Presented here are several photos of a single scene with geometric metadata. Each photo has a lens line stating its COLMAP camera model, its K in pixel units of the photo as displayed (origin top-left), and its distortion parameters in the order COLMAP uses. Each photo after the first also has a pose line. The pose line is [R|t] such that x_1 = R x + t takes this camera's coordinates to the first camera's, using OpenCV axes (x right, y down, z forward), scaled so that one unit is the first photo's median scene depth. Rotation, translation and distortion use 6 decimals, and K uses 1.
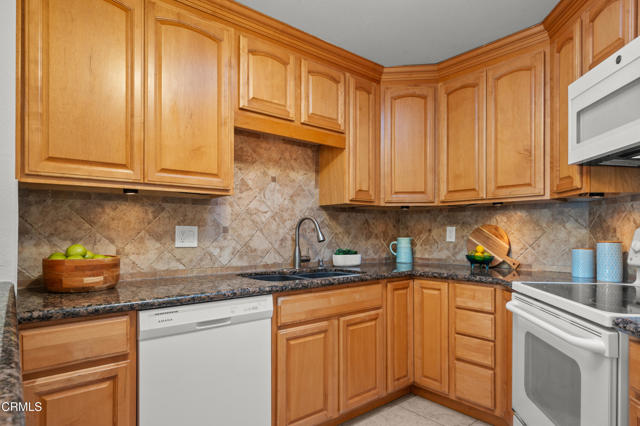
lens RADIAL K [[375.0, 0, 324.8], [0, 375.0, 231.4], [0, 0, 1]] dist [-0.001596, -0.000213]
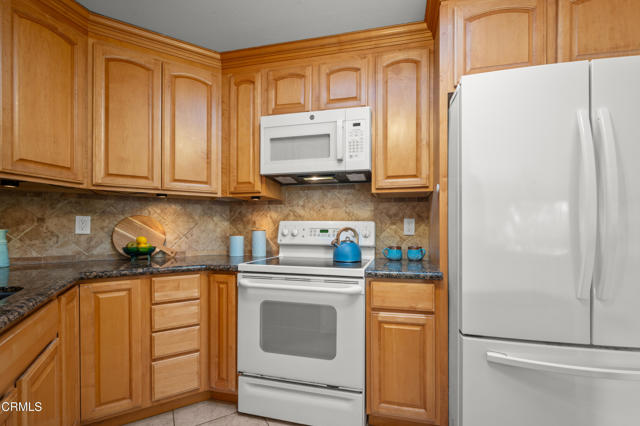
lens RADIAL K [[279.9, 0, 328.4], [0, 279.9, 230.4], [0, 0, 1]] dist [-0.001087, 0.000197]
pose [[0.139605, -0.005294, 0.990193, -0.240077], [-0.004328, 0.999973, 0.005957, 0.015777], [-0.990198, -0.005117, 0.139579, 0.436363]]
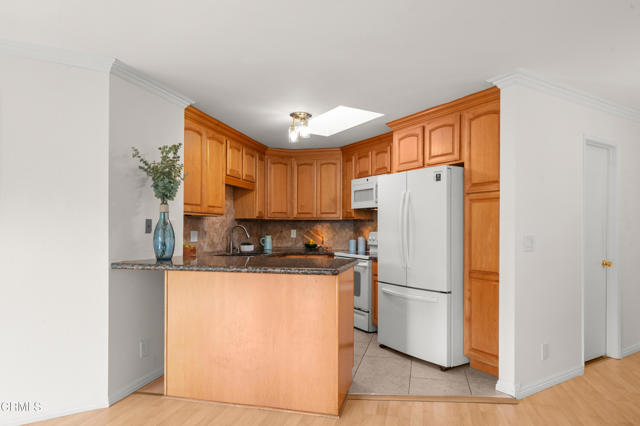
lens RADIAL K [[399.7, 0, 322.2], [0, 399.7, 226.7], [0, 0, 1]] dist [-0.003514, -0.001888]
pose [[0.811185, 0.003198, 0.584781, -0.880804], [-0.001762, 0.999994, -0.003024, -0.026562], [-0.584787, 0.001423, 0.811186, -0.891307]]
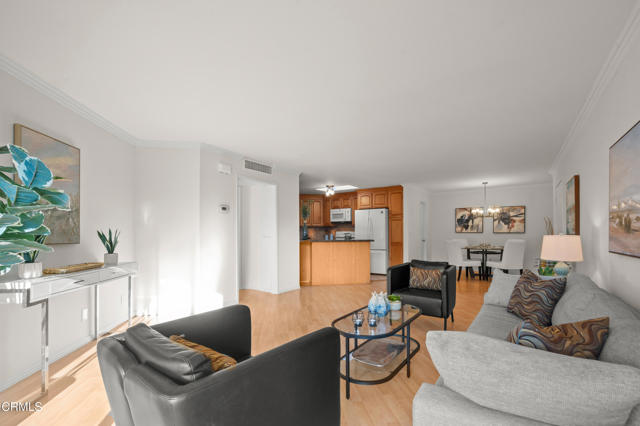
lens RADIAL K [[279.9, 0, 328.4], [0, 279.9, 230.4], [0, 0, 1]] dist [-0.001087, 0.000197]
pose [[0.502176, 0.010445, 0.864702, -2.516603], [0.002302, 0.999907, -0.013415, 0.024003], [-0.864762, 0.008727, 0.502106, -0.986788]]
